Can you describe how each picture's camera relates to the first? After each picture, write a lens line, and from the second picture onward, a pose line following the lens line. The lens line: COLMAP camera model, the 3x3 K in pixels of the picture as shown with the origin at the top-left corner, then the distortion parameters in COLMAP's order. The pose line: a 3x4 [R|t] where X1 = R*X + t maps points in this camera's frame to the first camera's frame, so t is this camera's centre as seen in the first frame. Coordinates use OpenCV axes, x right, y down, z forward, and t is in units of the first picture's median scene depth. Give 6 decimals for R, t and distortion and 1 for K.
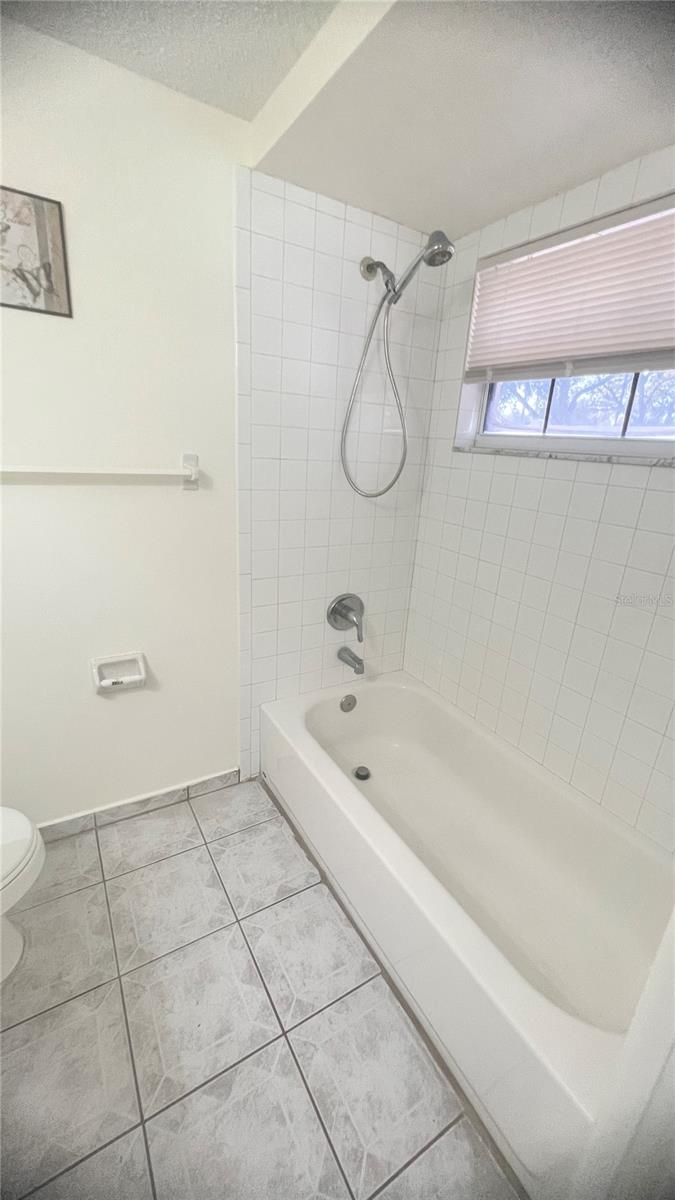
lens RADIAL K [[480.4, 0, 336.6], [0, 480.4, 600.4], [0, 0, 1]] dist [0.000237, 0.000470]
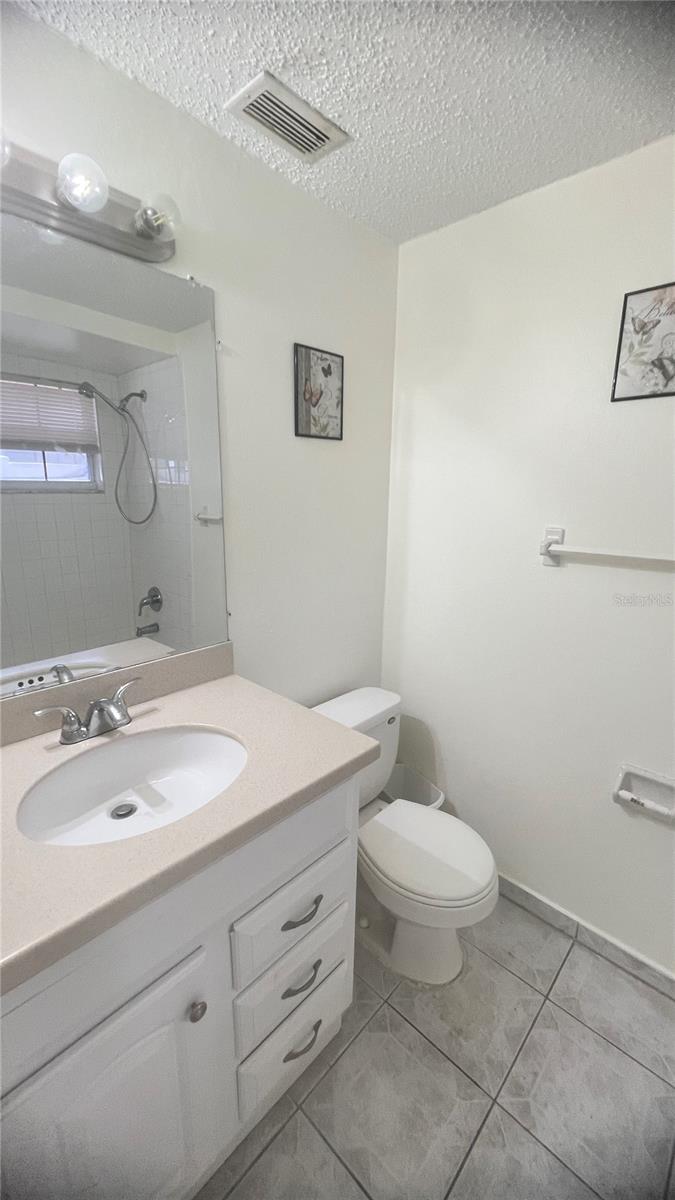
lens RADIAL K [[480.4, 0, 337.0], [0, 480.4, 597.2], [0, 0, 1]] dist [0.000237, 0.000470]
pose [[0.275395, 0.160103, -0.947905, 0.144086], [-0.302599, 0.950349, 0.072601, -0.073994], [0.912464, 0.266841, 0.310168, 0.174755]]
